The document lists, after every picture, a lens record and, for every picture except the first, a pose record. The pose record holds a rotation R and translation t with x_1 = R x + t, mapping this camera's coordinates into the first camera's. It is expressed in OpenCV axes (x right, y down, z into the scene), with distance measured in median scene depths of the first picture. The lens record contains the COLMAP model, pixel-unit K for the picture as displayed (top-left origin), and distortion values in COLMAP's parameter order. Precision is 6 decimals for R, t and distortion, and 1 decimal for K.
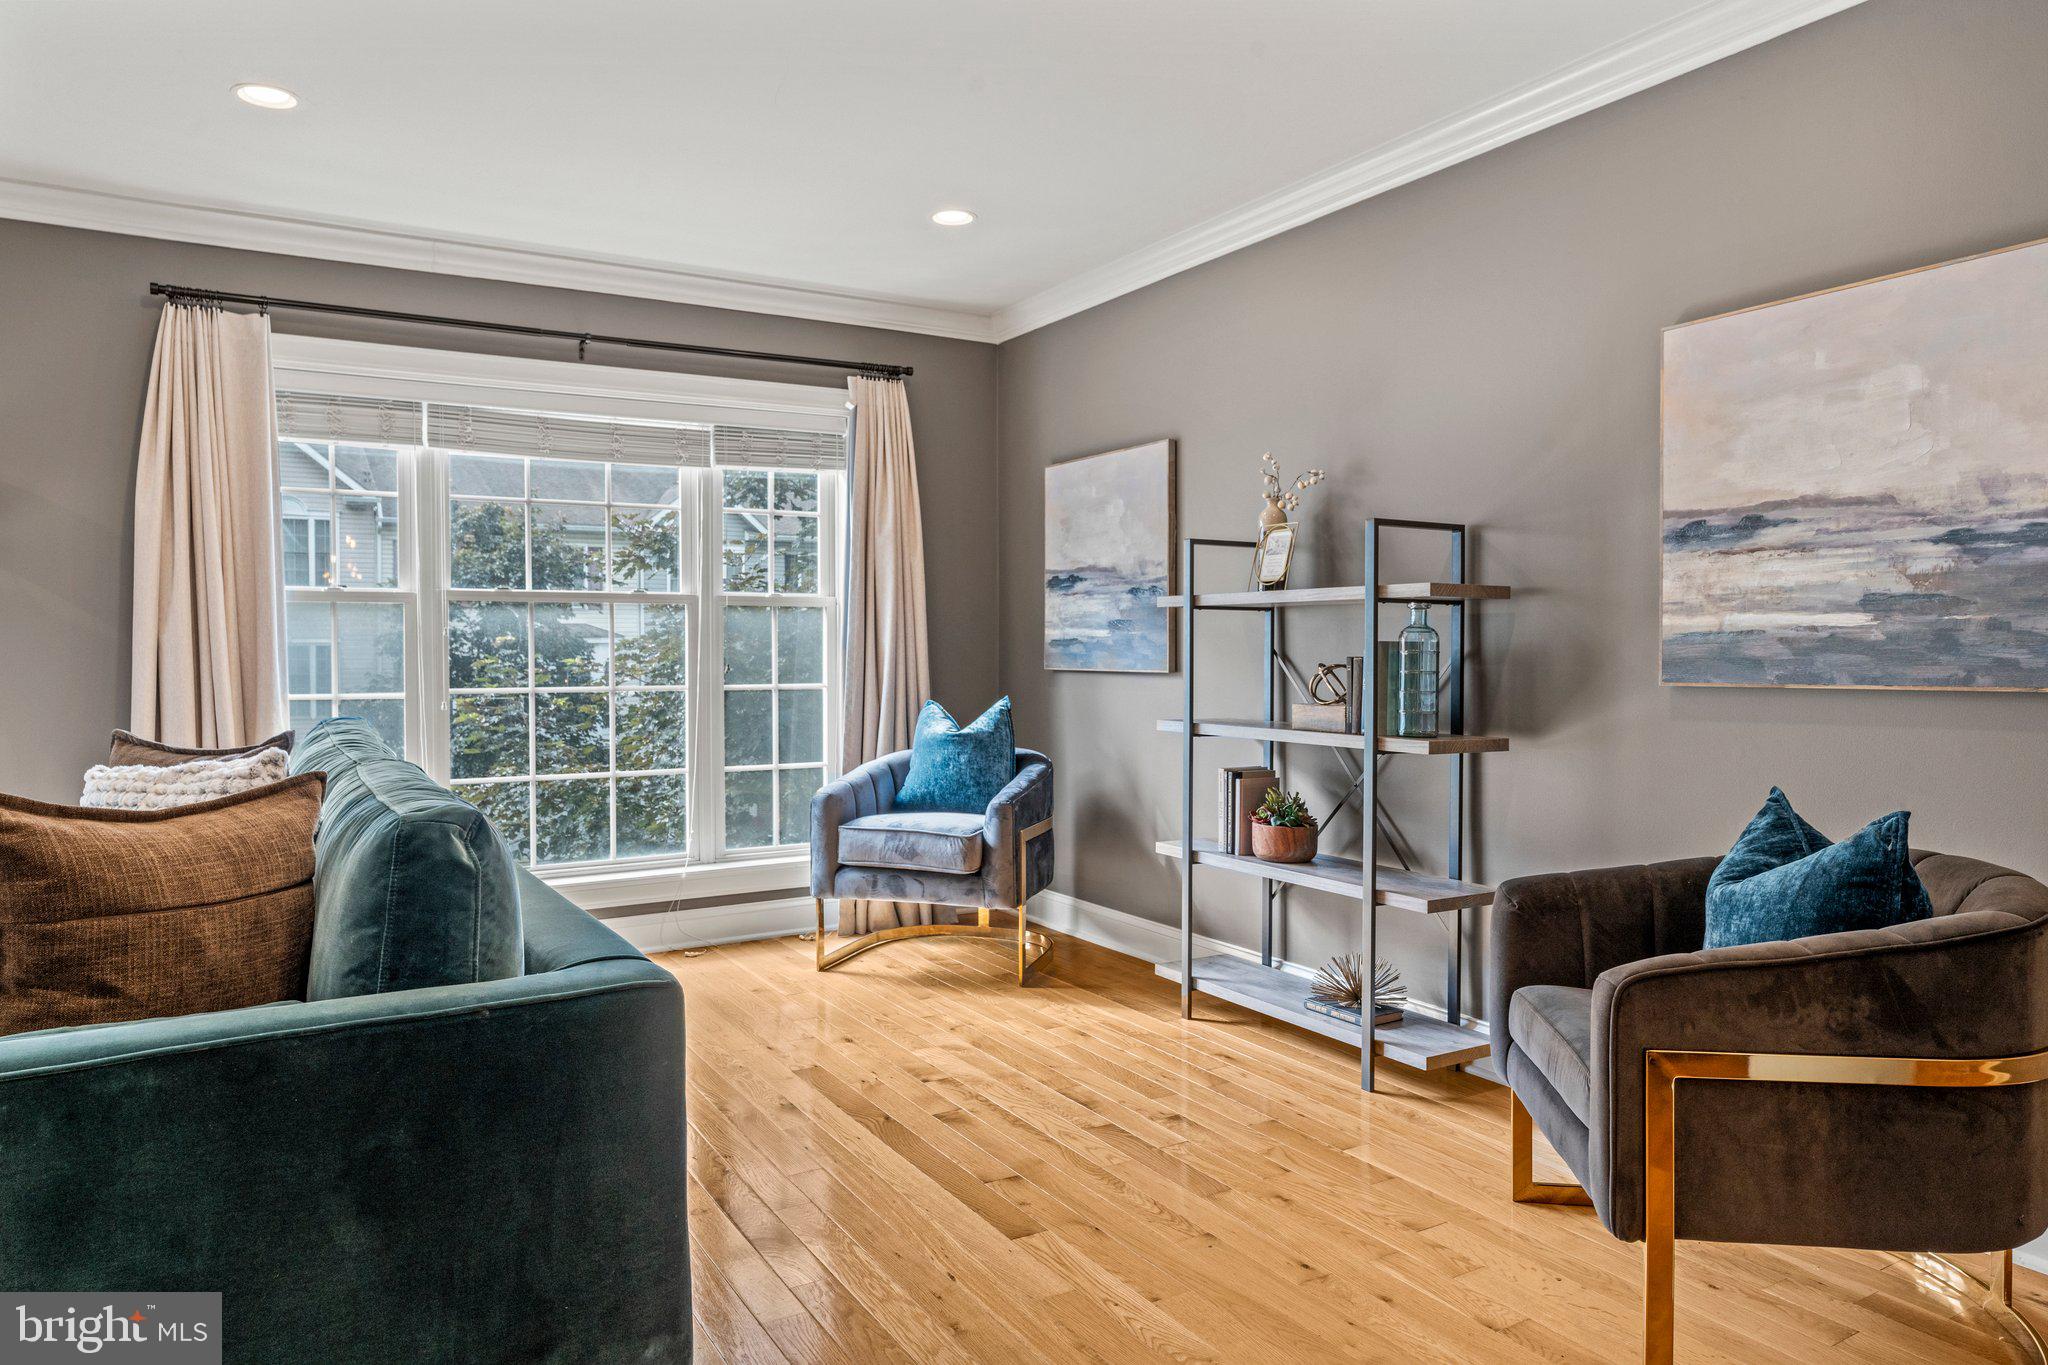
lens RADIAL K [[1325.2, 0, 1036.6], [0, 1325.2, 684.4], [0, 0, 1]] dist [-0.005939, 0.001477]
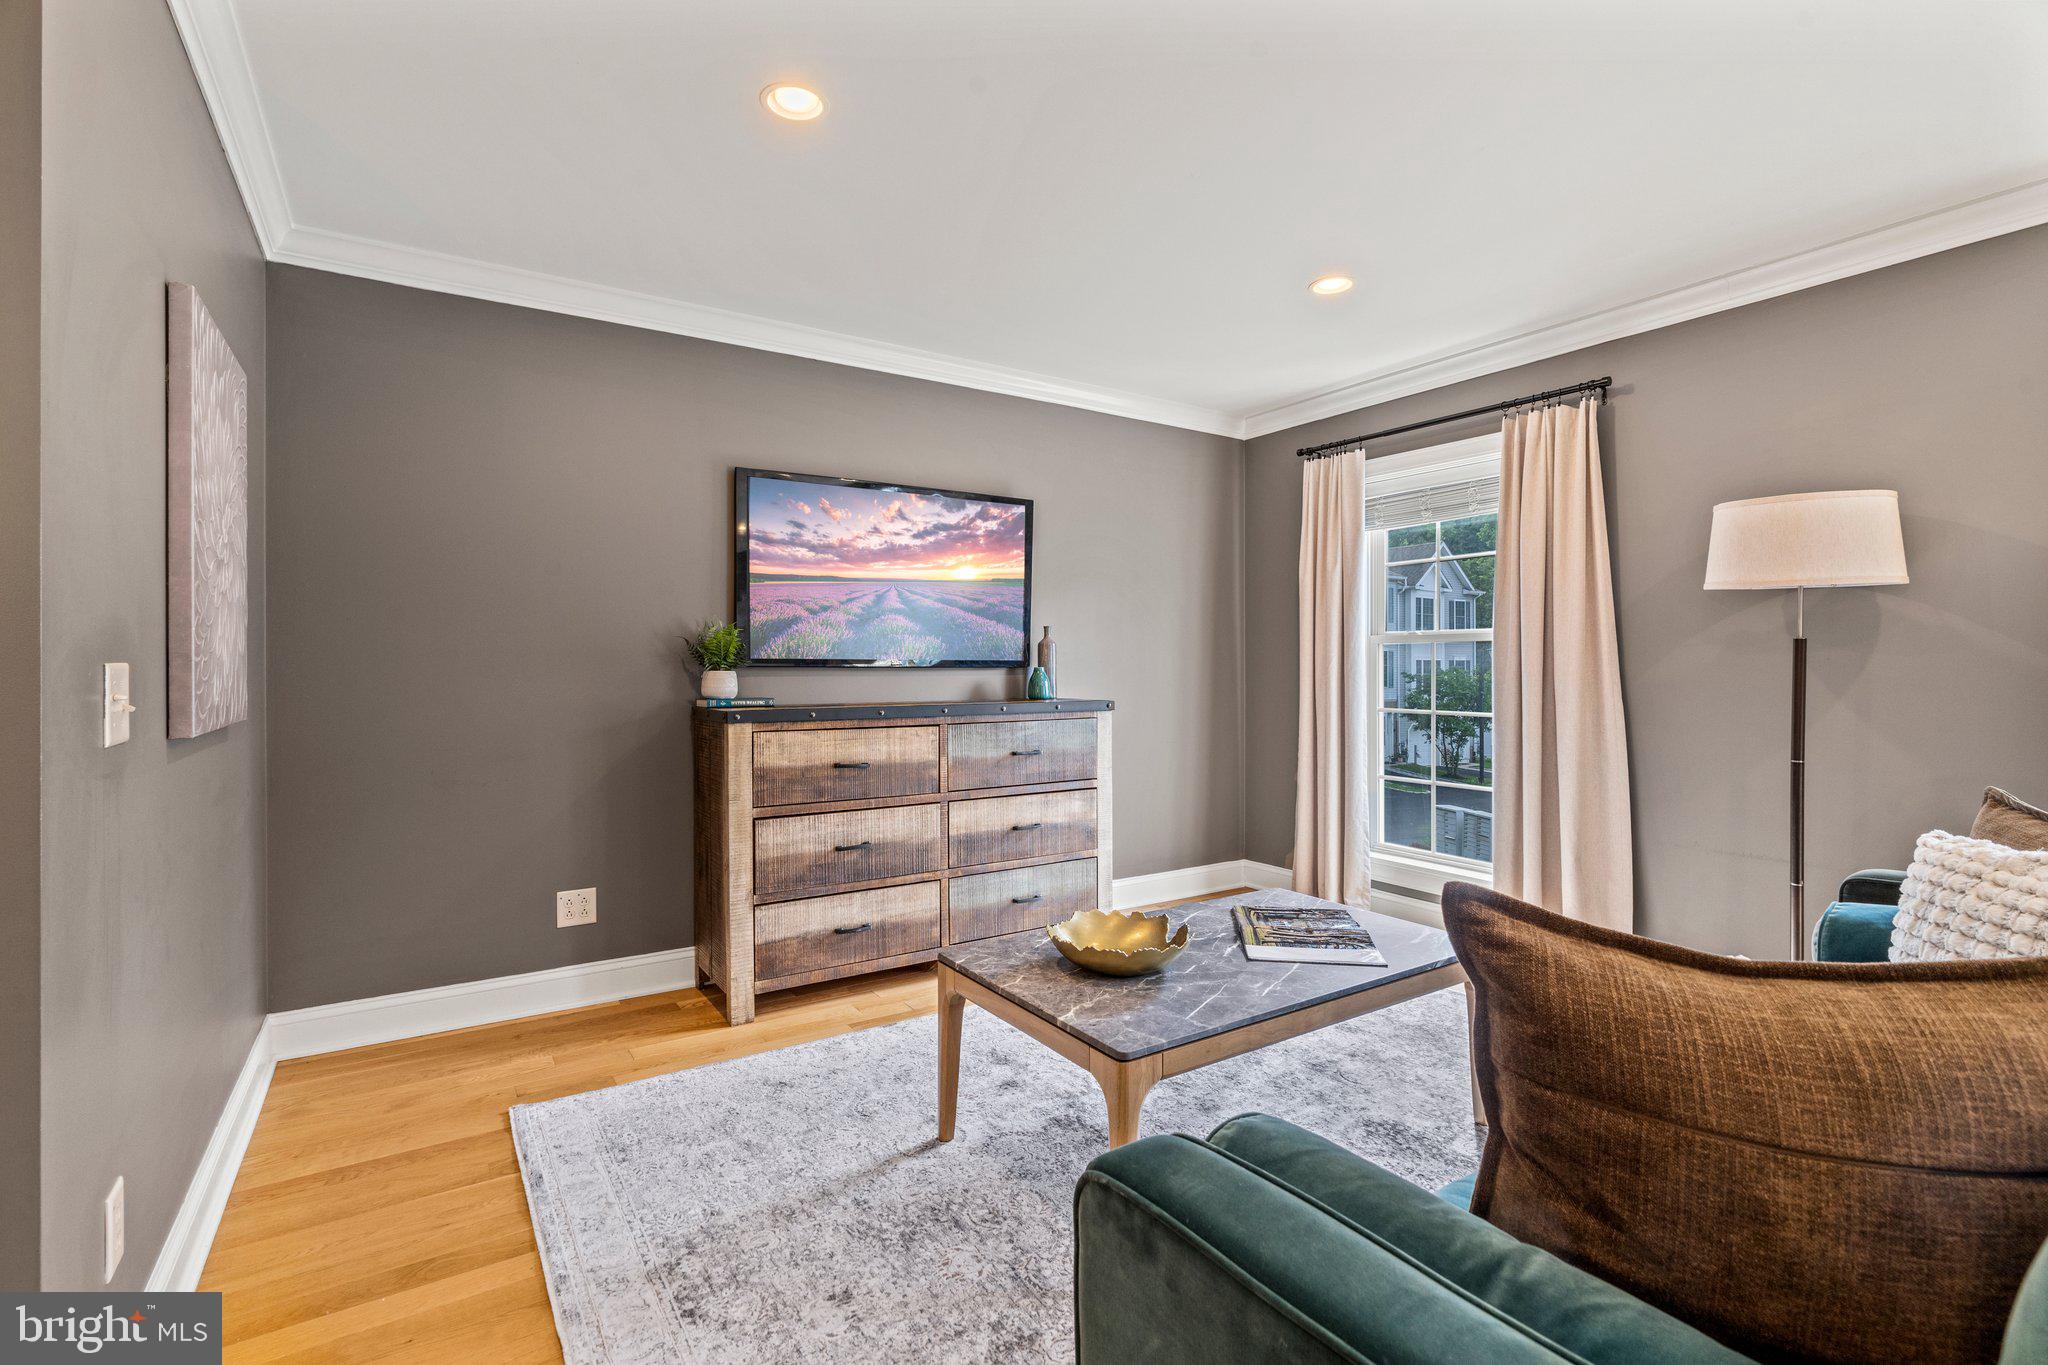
lens RADIAL K [[941.2, 0, 999.5], [0, 941.2, 656.3], [0, 0, 1]] dist [-0.001766, 0.000916]
pose [[0.036377, -0.010819, -0.999280, -0.082136], [-0.028677, 0.999518, -0.011866, -0.016519], [0.998927, 0.029088, 0.036049, 0.242001]]
